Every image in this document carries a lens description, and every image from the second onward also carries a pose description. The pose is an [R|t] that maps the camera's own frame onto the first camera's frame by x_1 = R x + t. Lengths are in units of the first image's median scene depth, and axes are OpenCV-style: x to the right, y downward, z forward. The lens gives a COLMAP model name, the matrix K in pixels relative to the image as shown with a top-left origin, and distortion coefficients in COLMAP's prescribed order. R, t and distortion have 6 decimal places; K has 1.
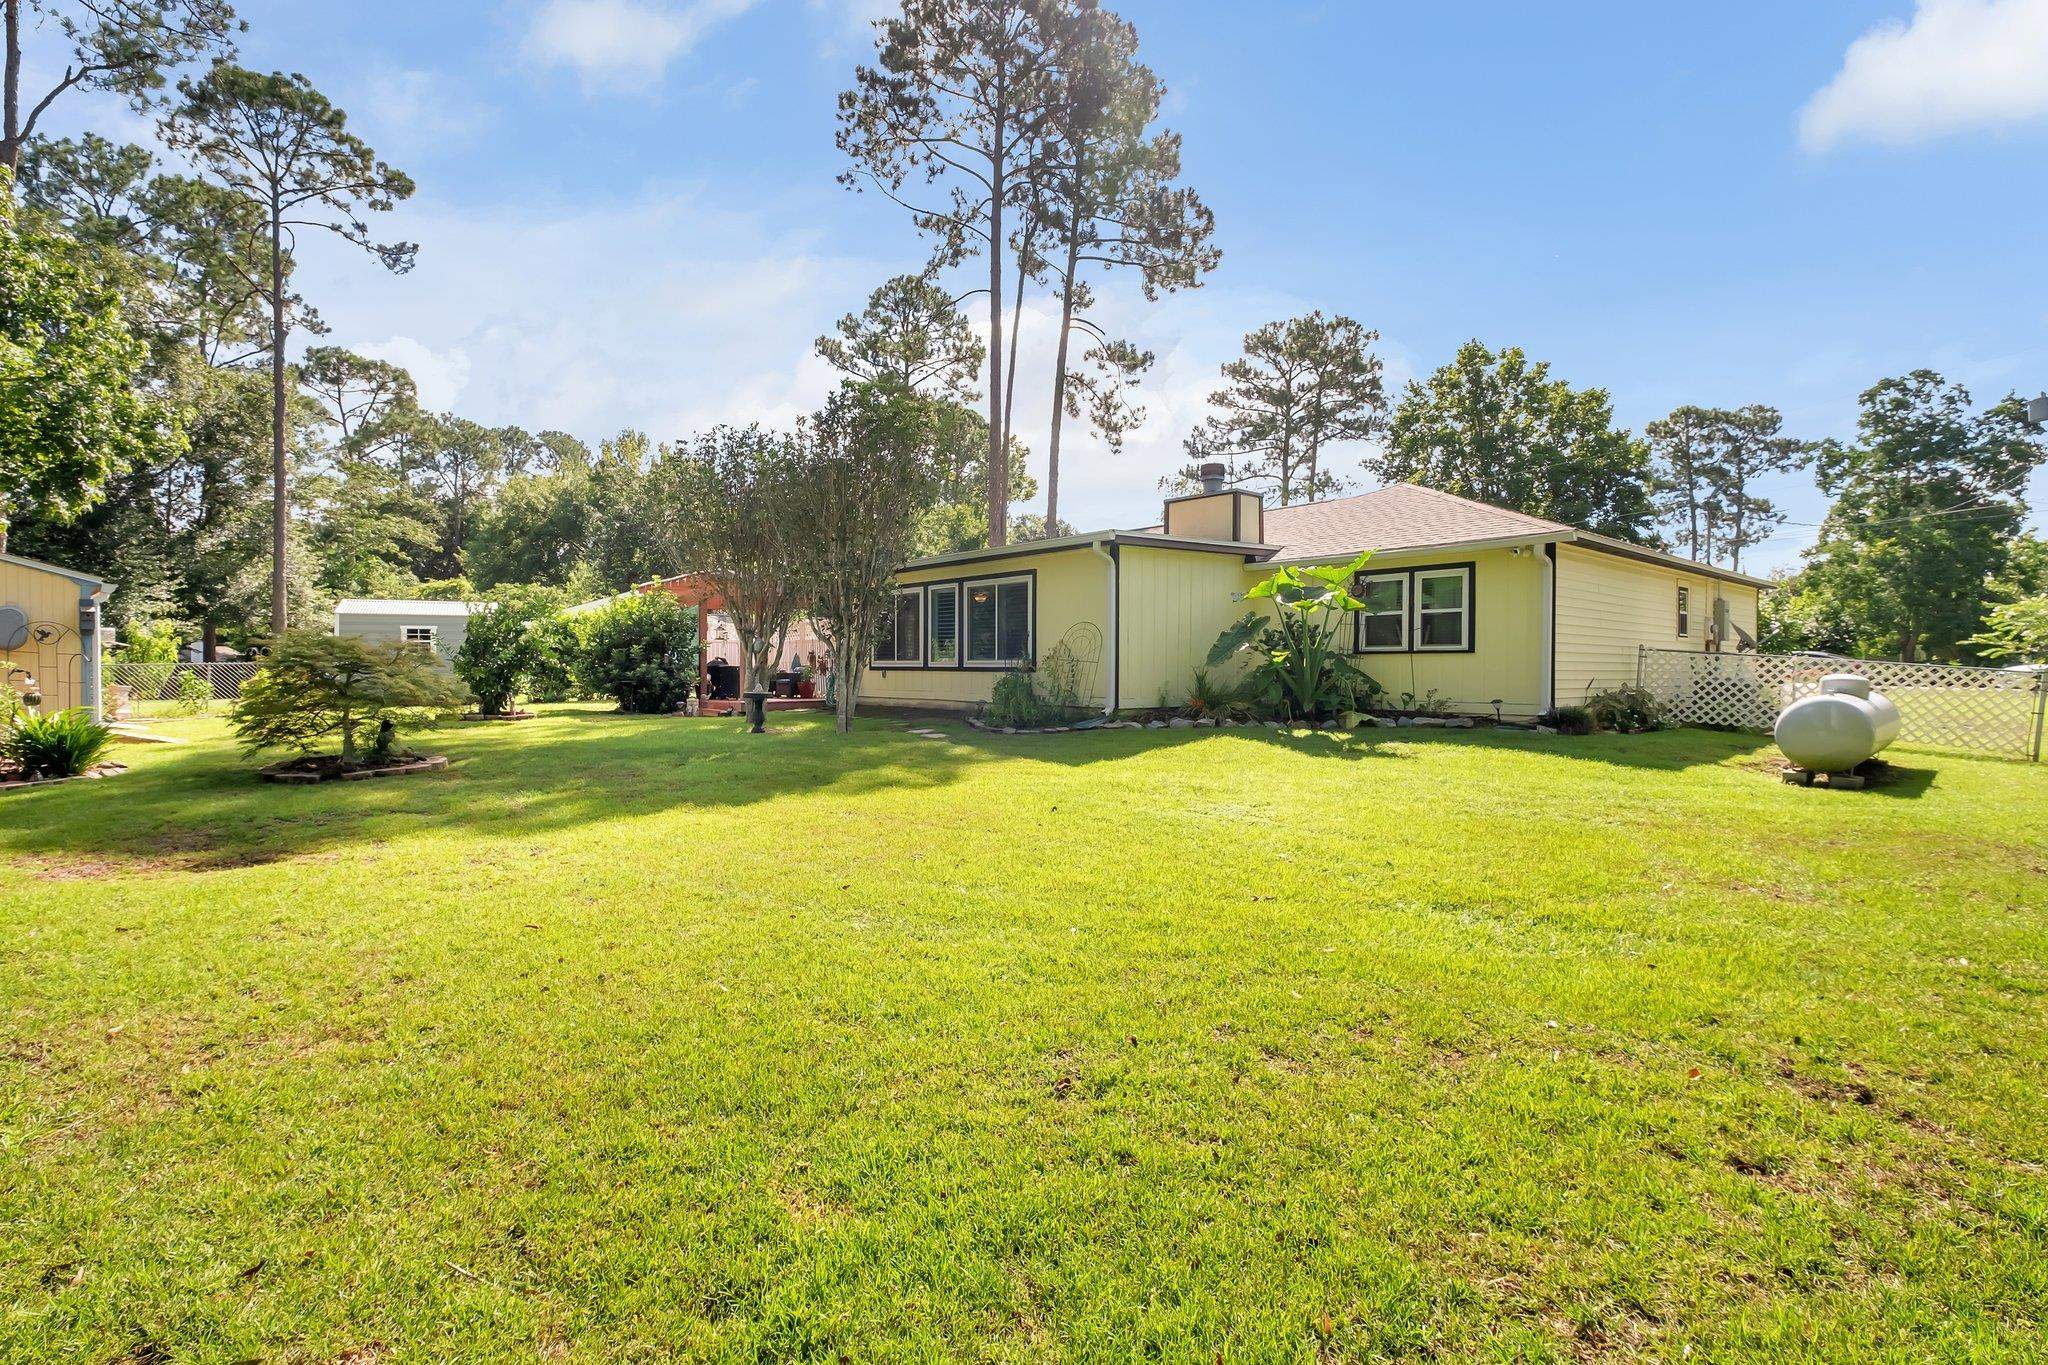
lens RADIAL K [[910.0, 0, 995.1], [0, 910.0, 677.2], [0, 0, 1]] dist [-0.002628, -0.000029]
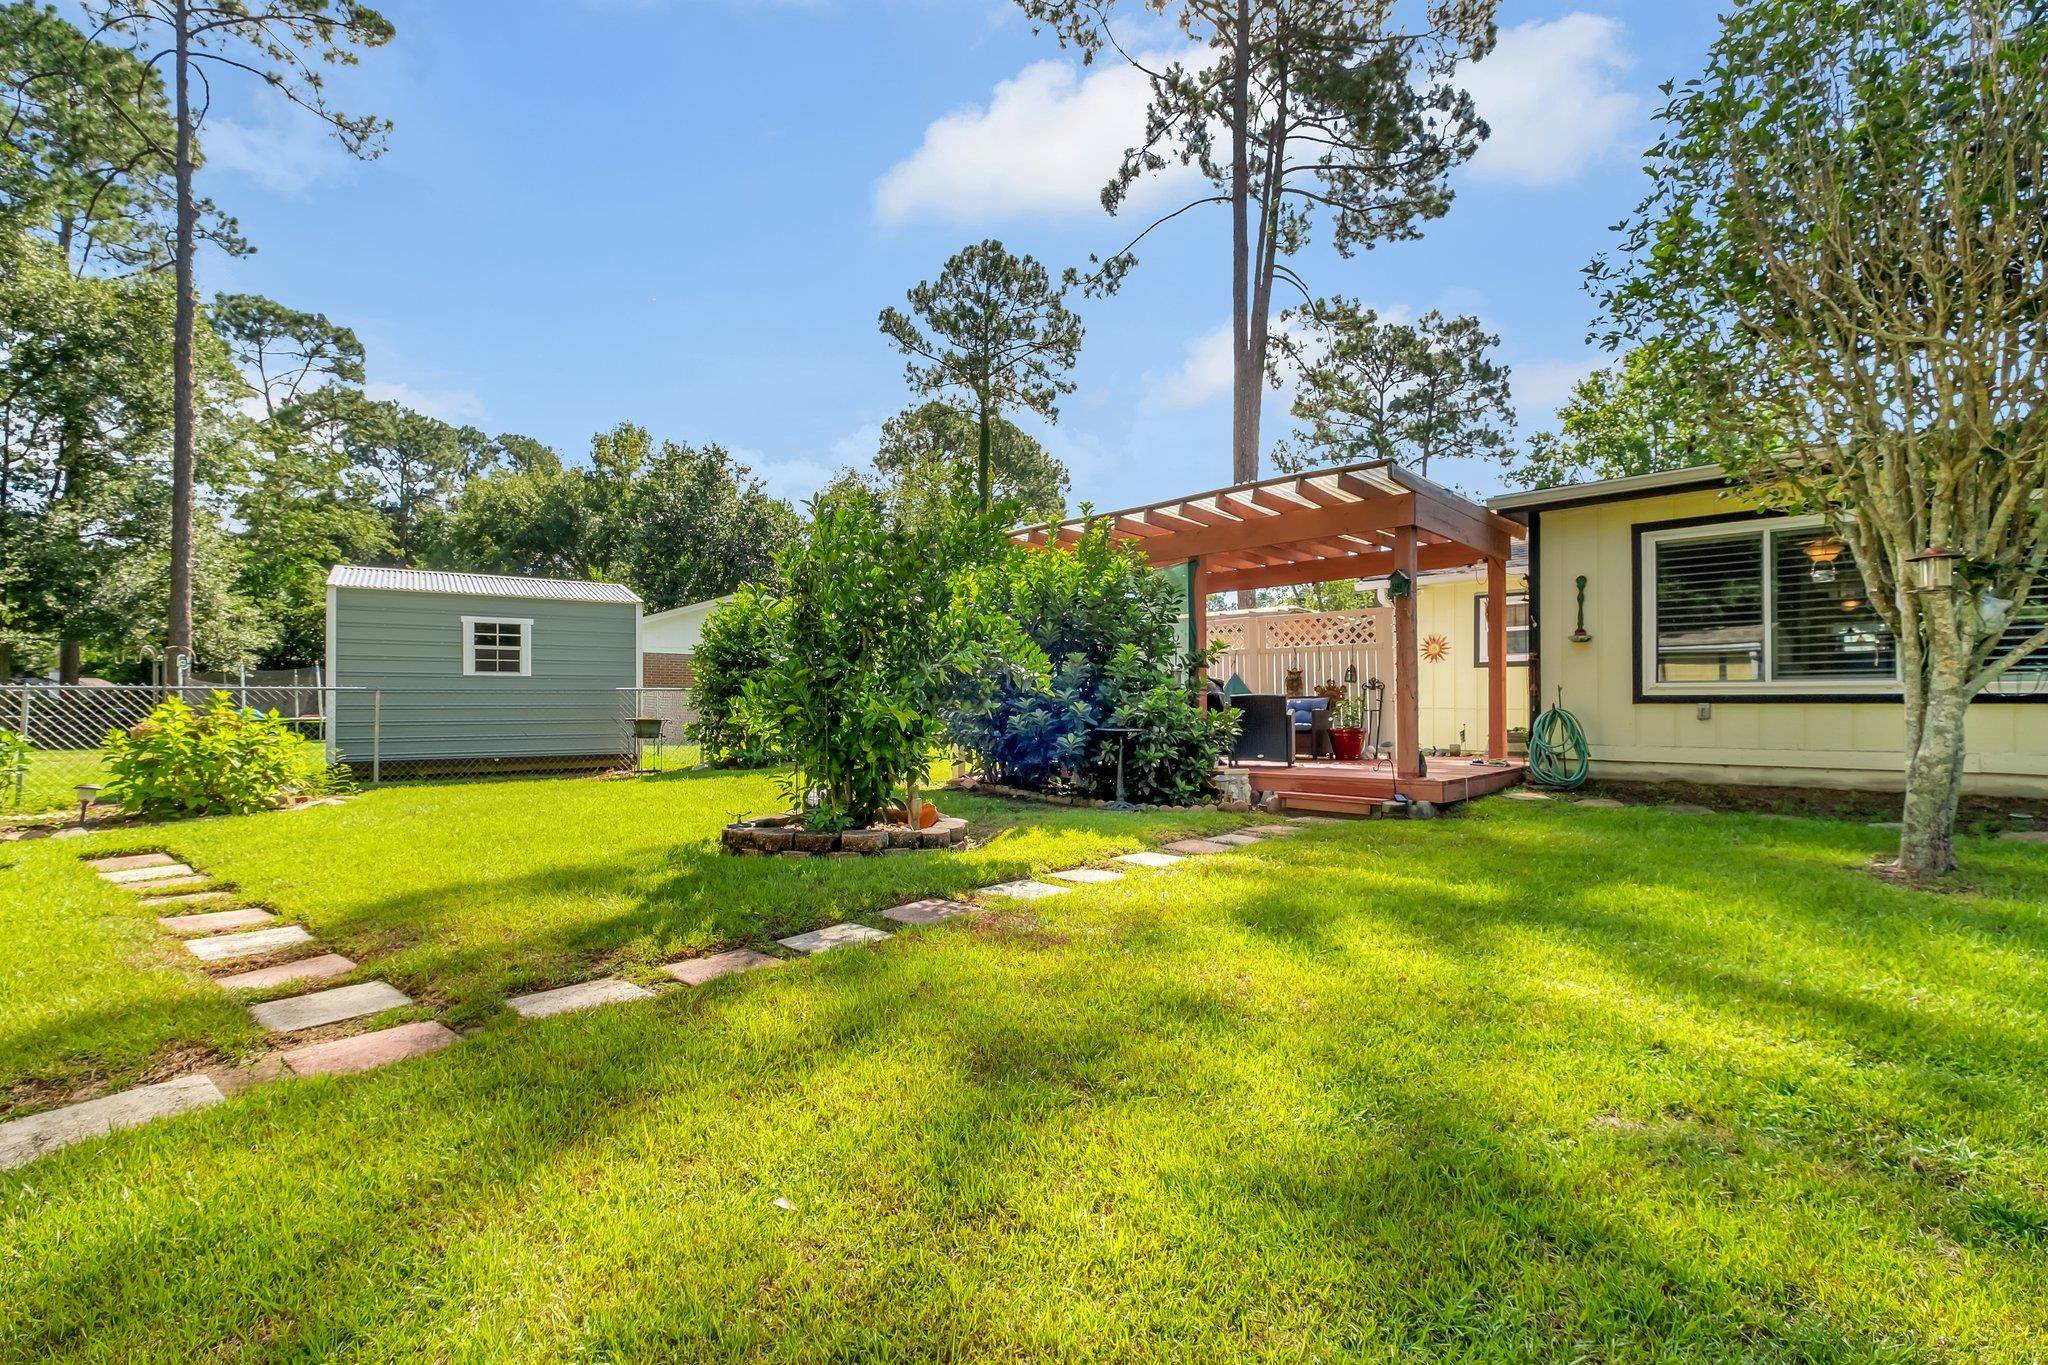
lens RADIAL K [[892.2, 0, 1031.2], [0, 892.2, 702.2], [0, 0, 1]] dist [-0.001922, 0.000508]
pose [[0.994475, 0.001041, 0.104965, -0.162322], [0.000508, 0.999891, -0.014733, -0.000614], [-0.104969, 0.014705, 0.994367, 0.196237]]
